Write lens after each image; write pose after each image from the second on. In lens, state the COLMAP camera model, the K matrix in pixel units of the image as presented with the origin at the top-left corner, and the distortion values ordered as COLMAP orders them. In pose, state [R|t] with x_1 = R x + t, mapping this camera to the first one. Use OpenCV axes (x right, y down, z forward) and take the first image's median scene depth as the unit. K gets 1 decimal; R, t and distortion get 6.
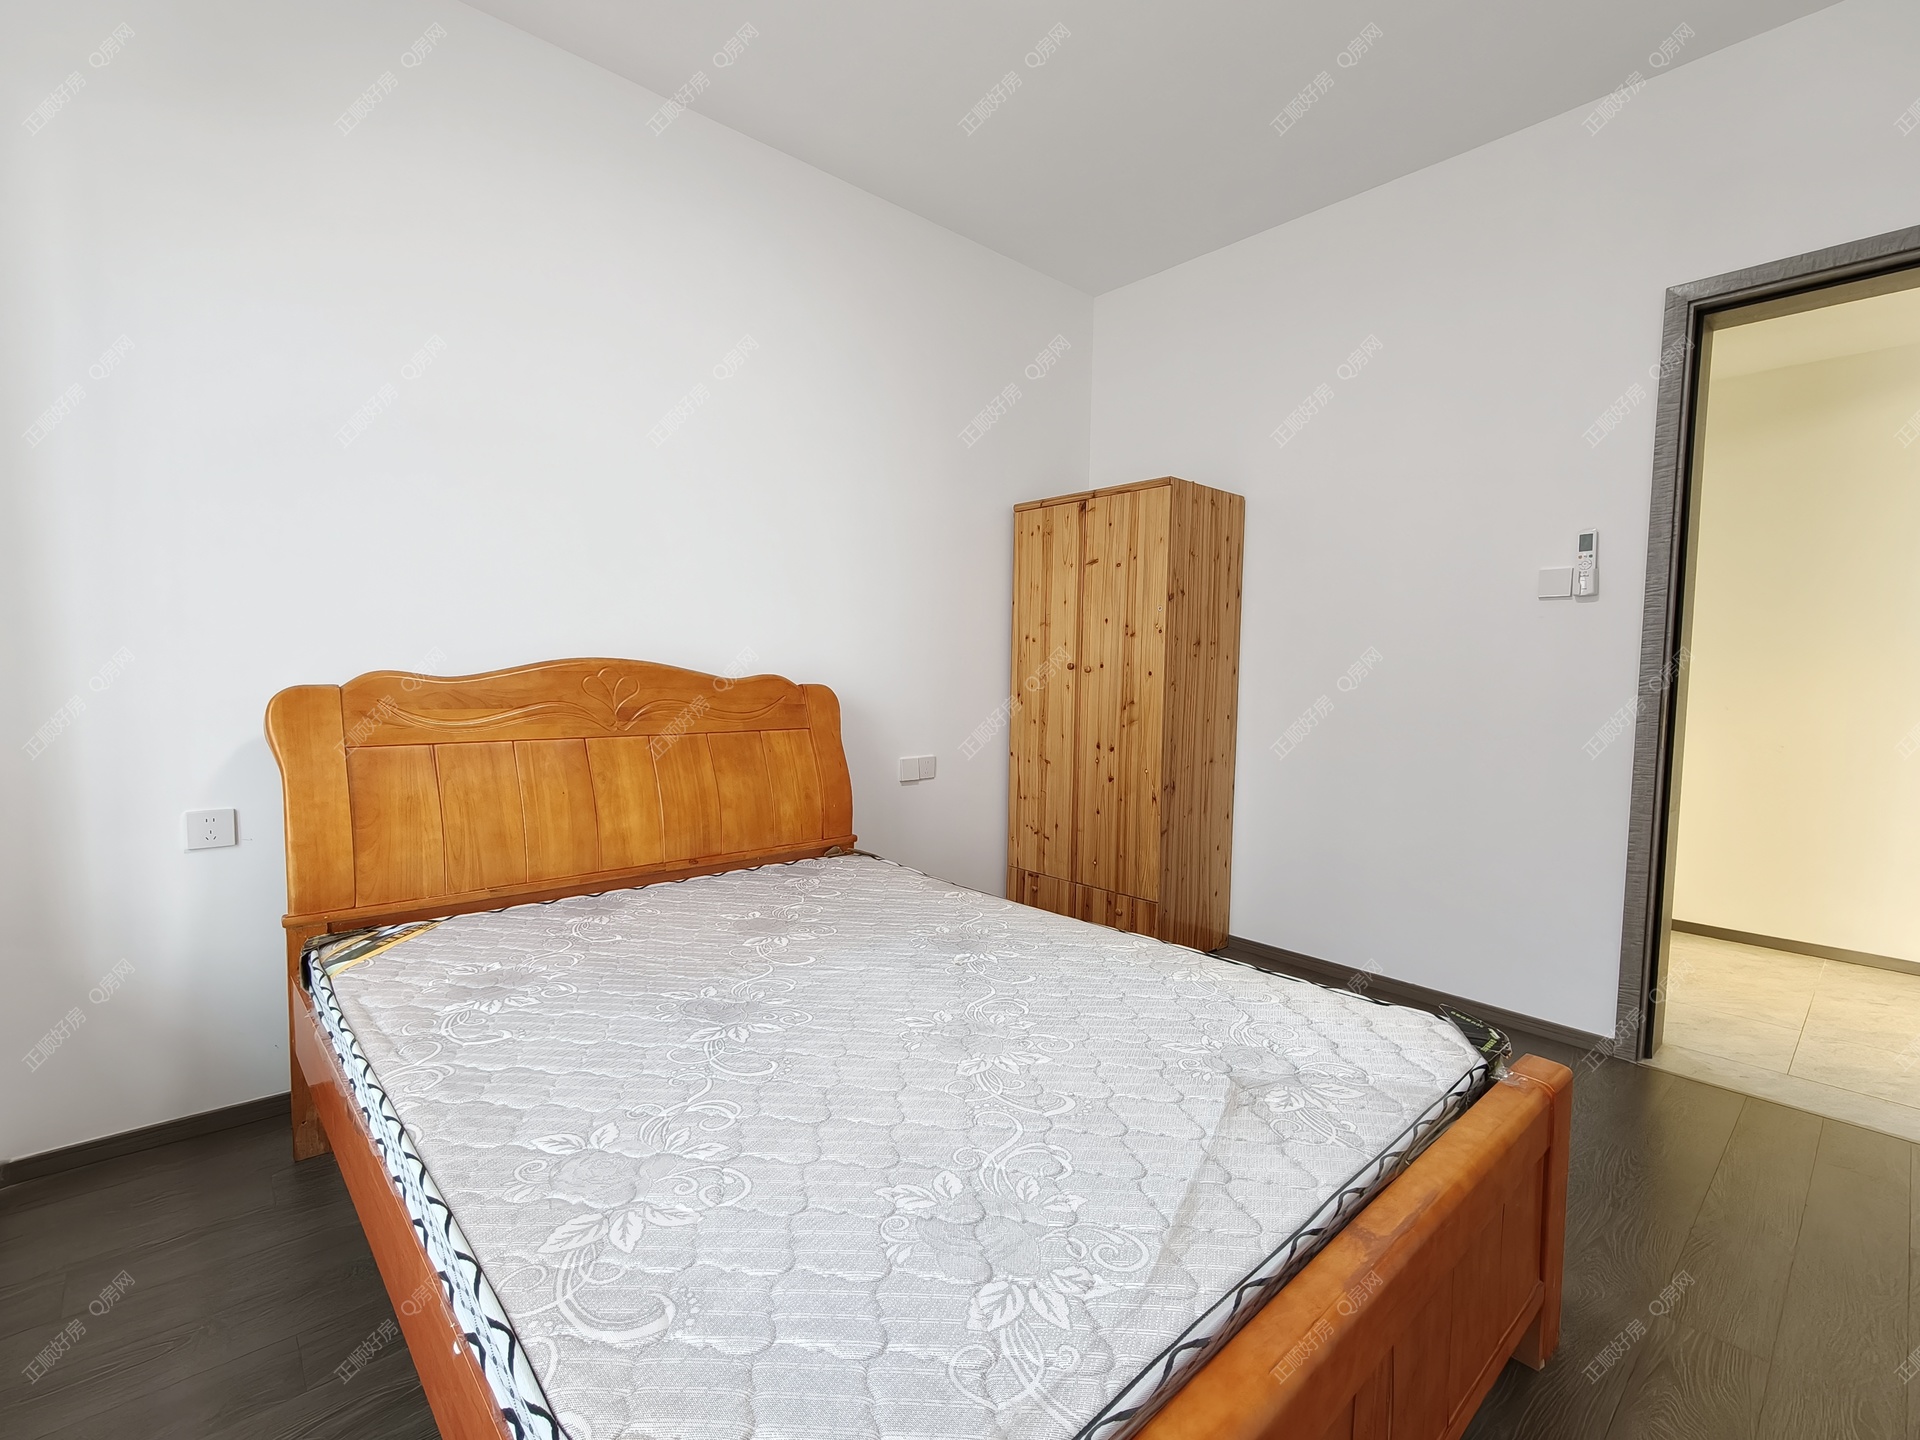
lens RADIAL K [[858.5, 0, 951.6], [0, 858.5, 722.1], [0, 0, 1]] dist [0.000133, -0.000201]
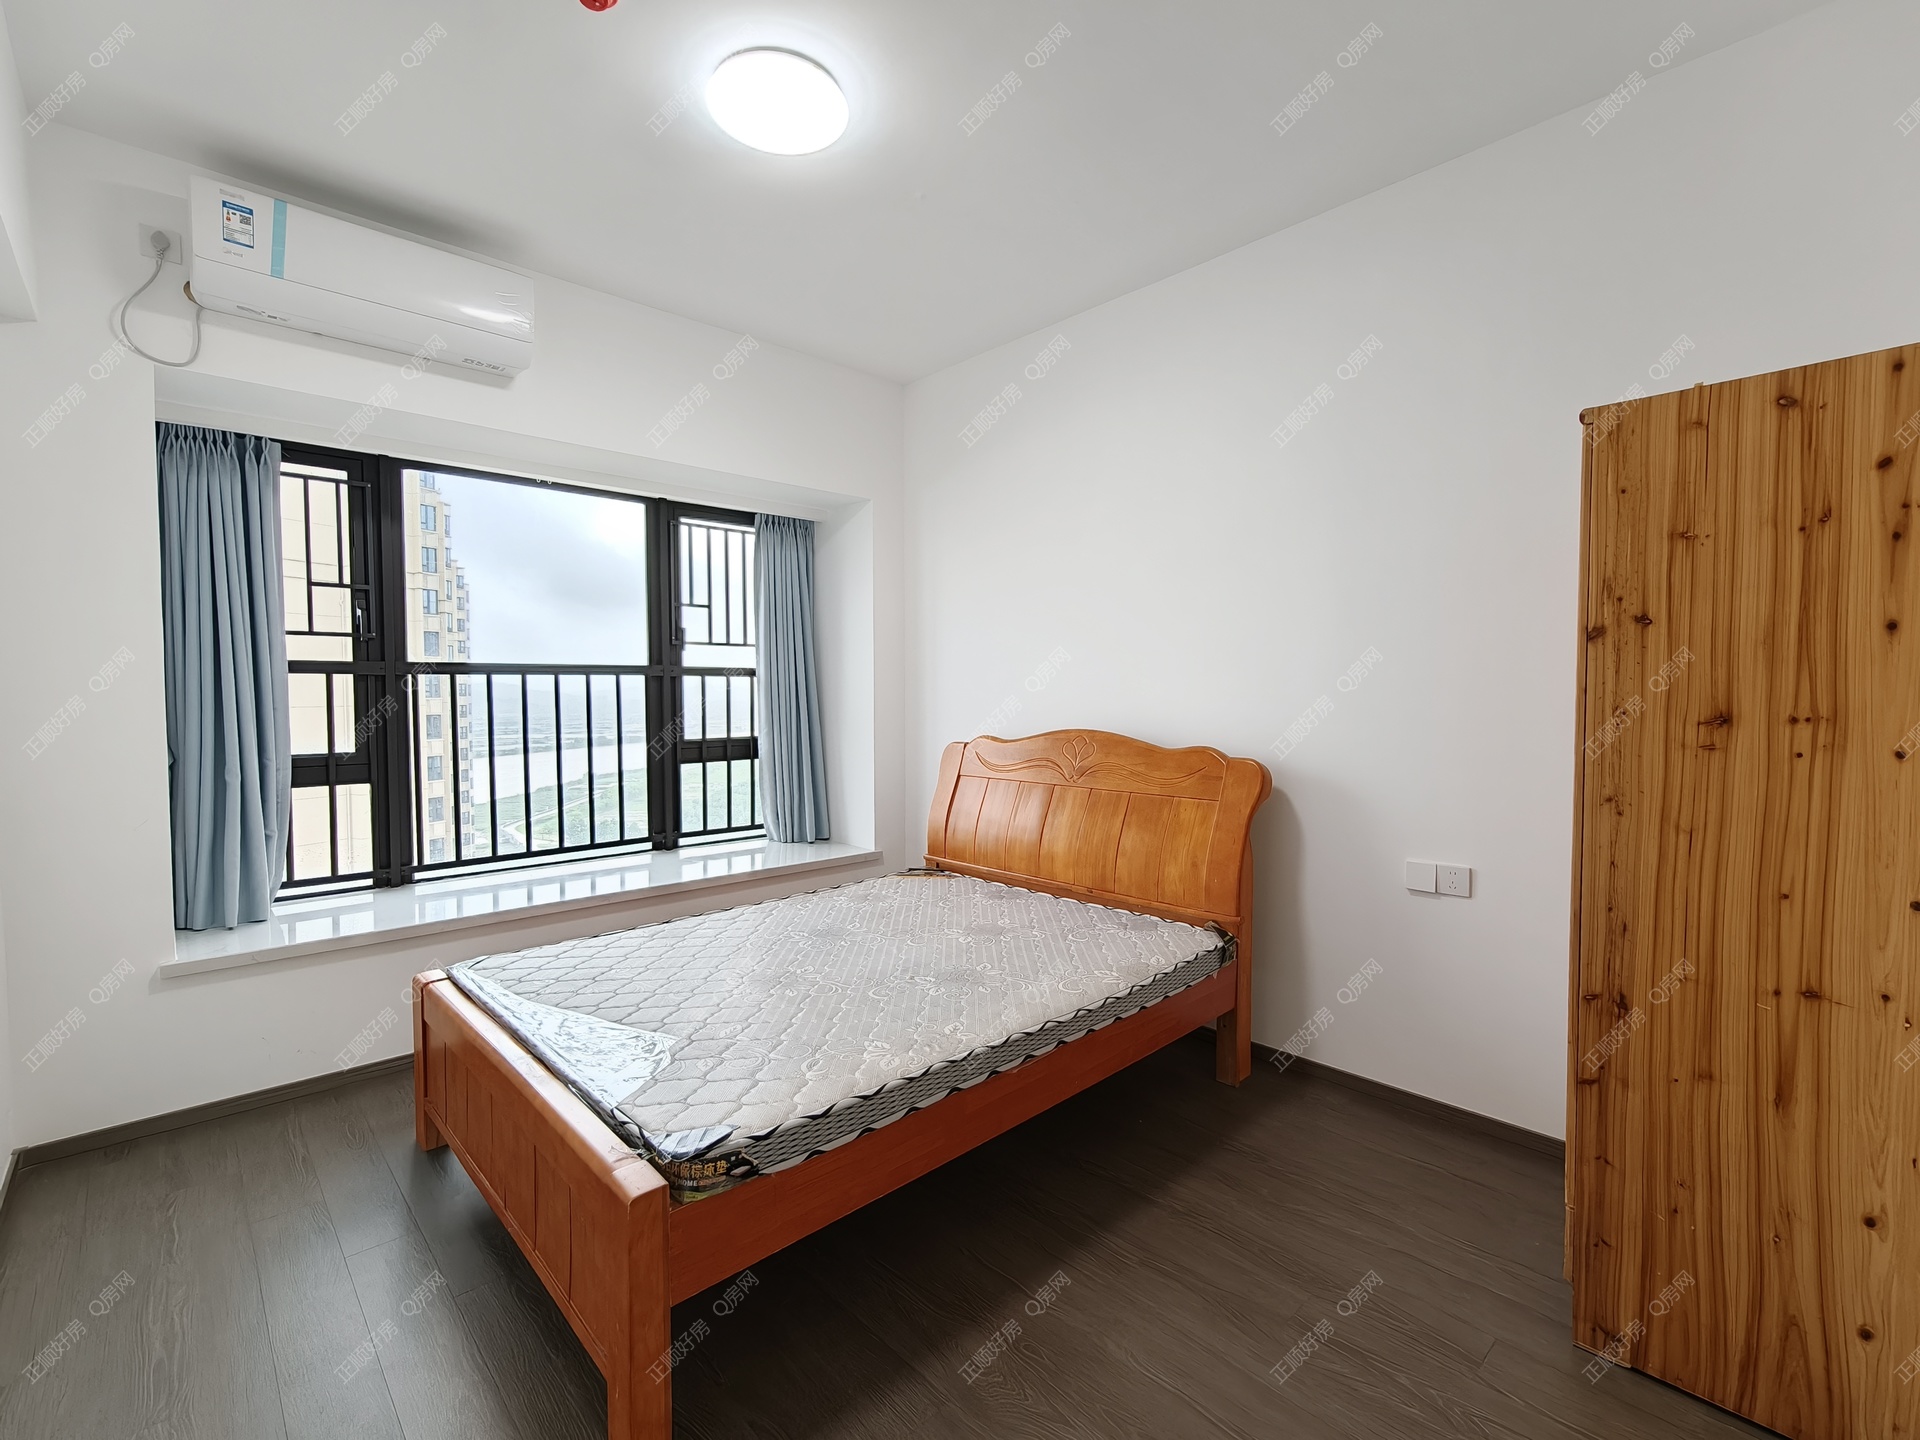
lens RADIAL K [[858.5, 0, 951.6], [0, 858.5, 722.1], [0, 0, 1]] dist [0.000133, -0.000201]
pose [[0.024045, 0.018929, -0.999532, 0.847795], [-0.058070, 0.998159, 0.017506, -0.085796], [0.998023, 0.057622, 0.025100, 0.657462]]
